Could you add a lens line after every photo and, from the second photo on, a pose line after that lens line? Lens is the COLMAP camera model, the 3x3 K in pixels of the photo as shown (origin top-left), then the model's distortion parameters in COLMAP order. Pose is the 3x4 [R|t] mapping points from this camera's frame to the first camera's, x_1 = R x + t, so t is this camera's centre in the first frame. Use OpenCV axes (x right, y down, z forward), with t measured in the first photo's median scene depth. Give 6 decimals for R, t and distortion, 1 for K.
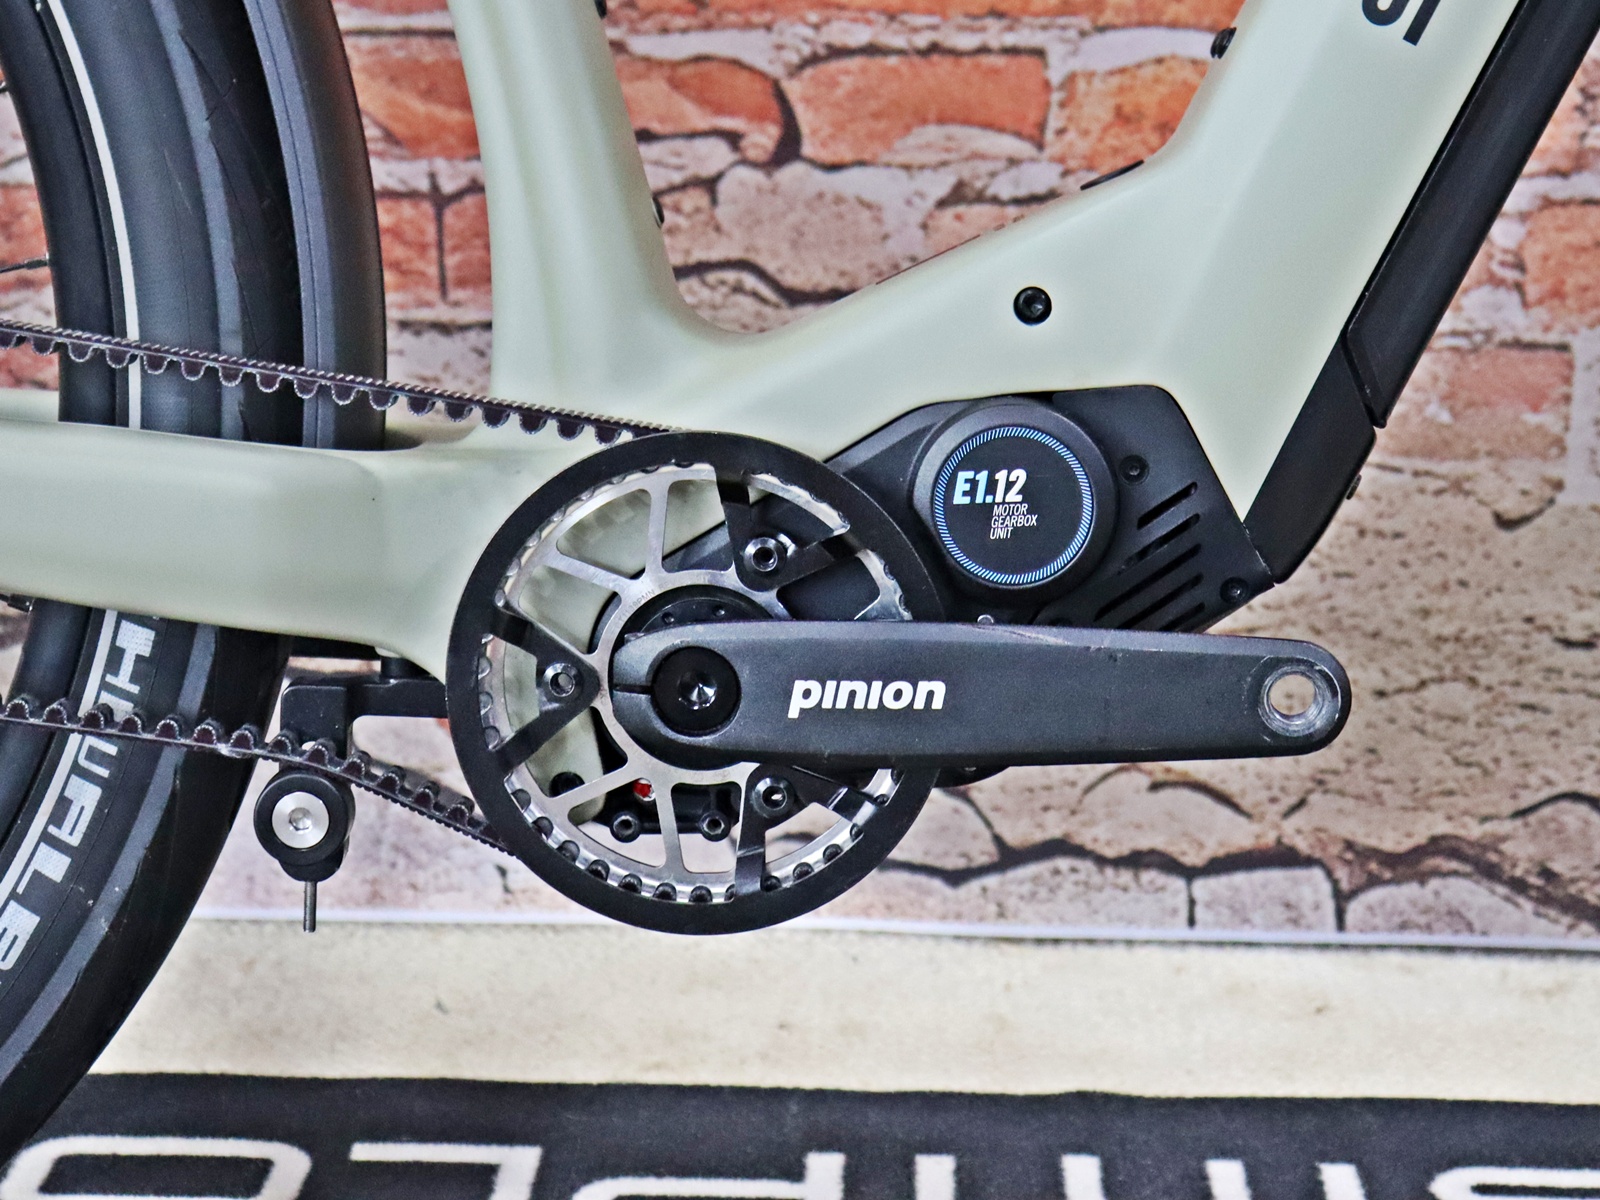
lens RADIAL K [[3908.0, 0, 877.7], [0, 3908.0, 344.6], [0, 0, 1]] dist [-0.015260, 0.925762]
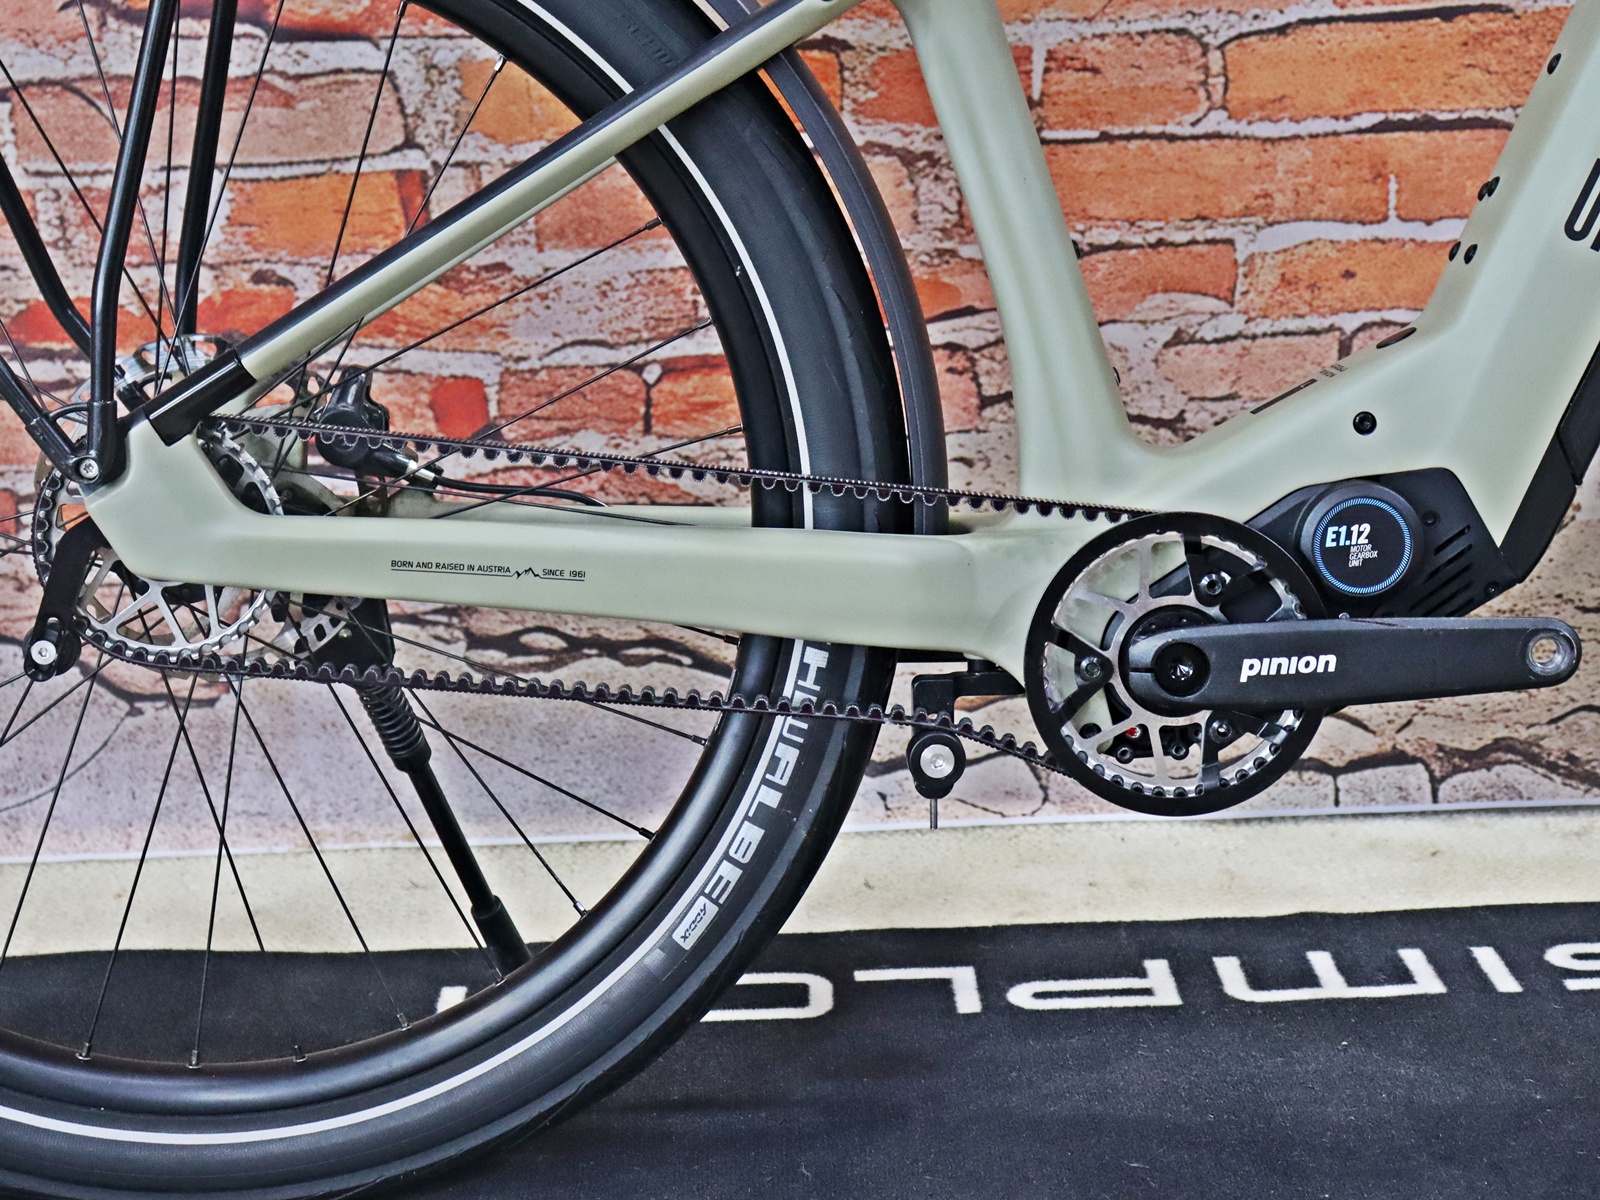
lens RADIAL K [[3061.9, 0, 818.2], [0, 3061.9, 596.5], [0, 0, 1]] dist [0.077422, 0.404618]
pose [[0.997864, -0.057661, 0.030706, -0.228189], [0.055544, 0.996284, 0.065819, -0.034400], [-0.034387, -0.063973, 0.997359, -0.273804]]
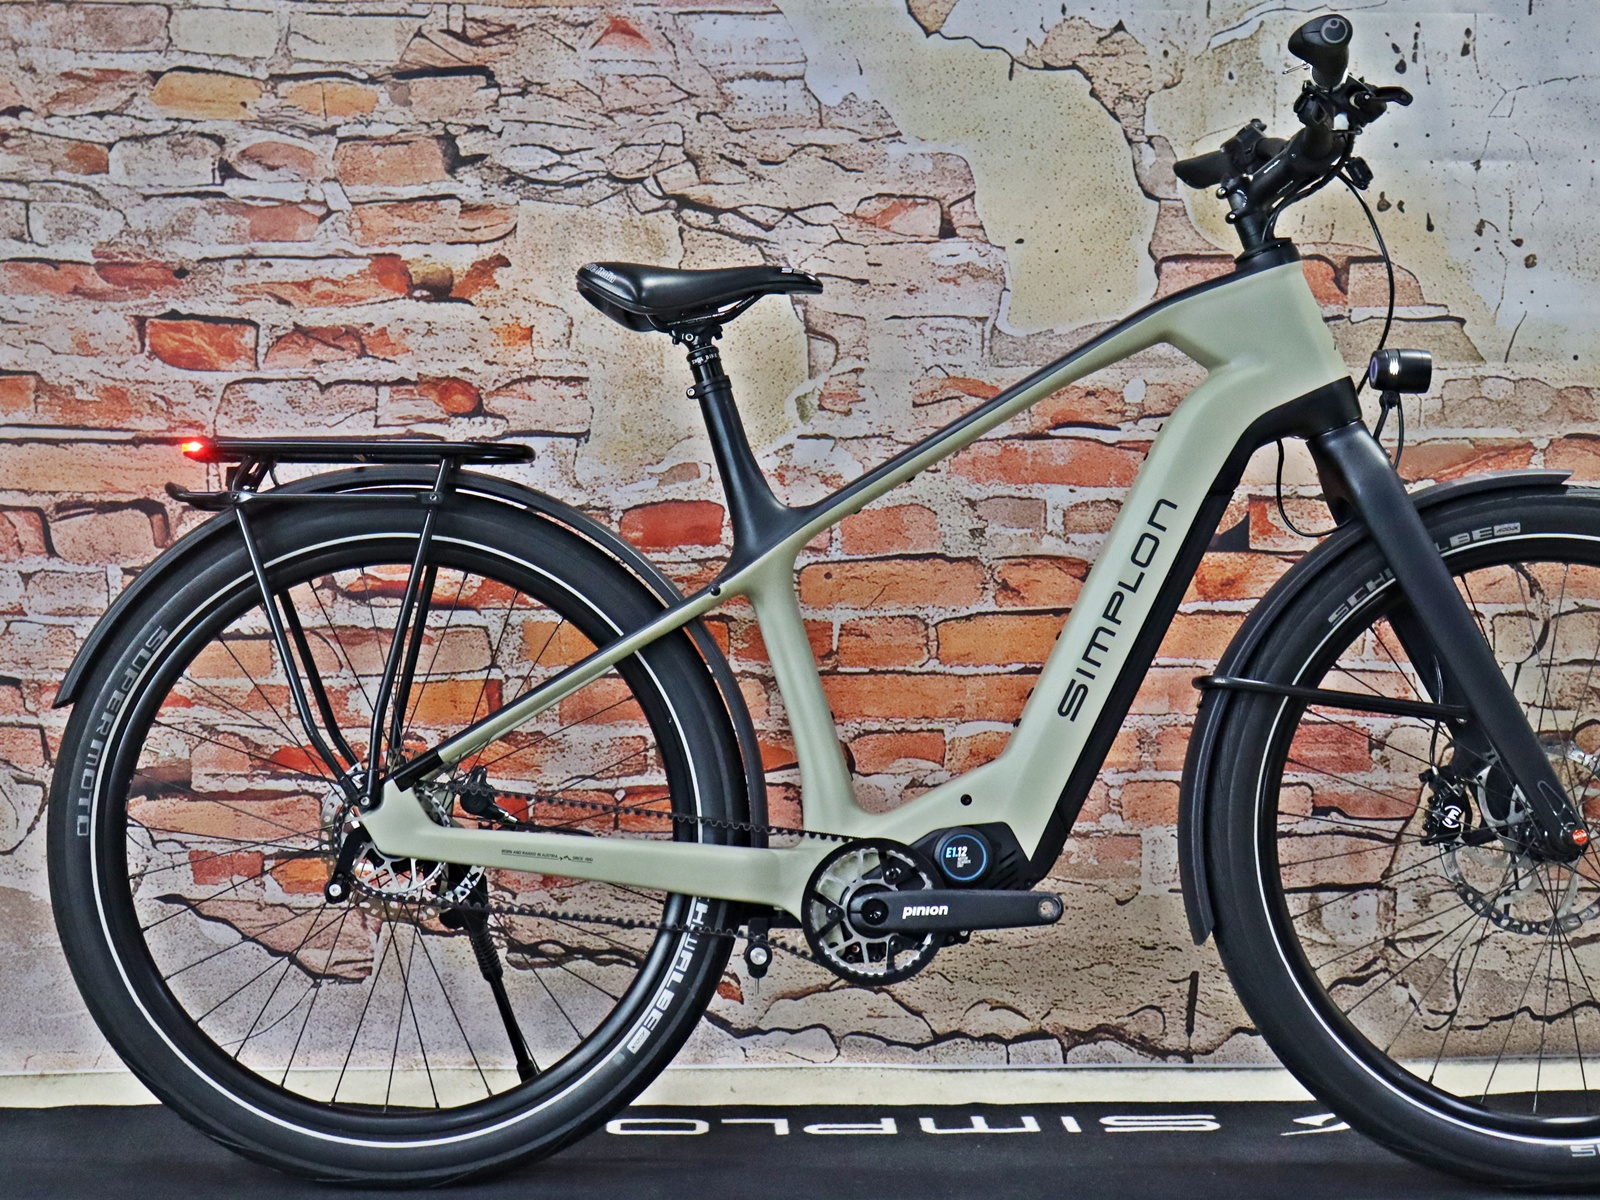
lens RADIAL K [[3510.8, 0, 739.6], [0, 3510.8, 537.2], [0, 0, 1]] dist [0.126851, 0.406090]
pose [[0.999134, -0.023581, 0.034269, -0.255205], [0.028155, 0.989781, -0.139786, 0.184417], [-0.030622, 0.140630, 0.989589, -2.047135]]
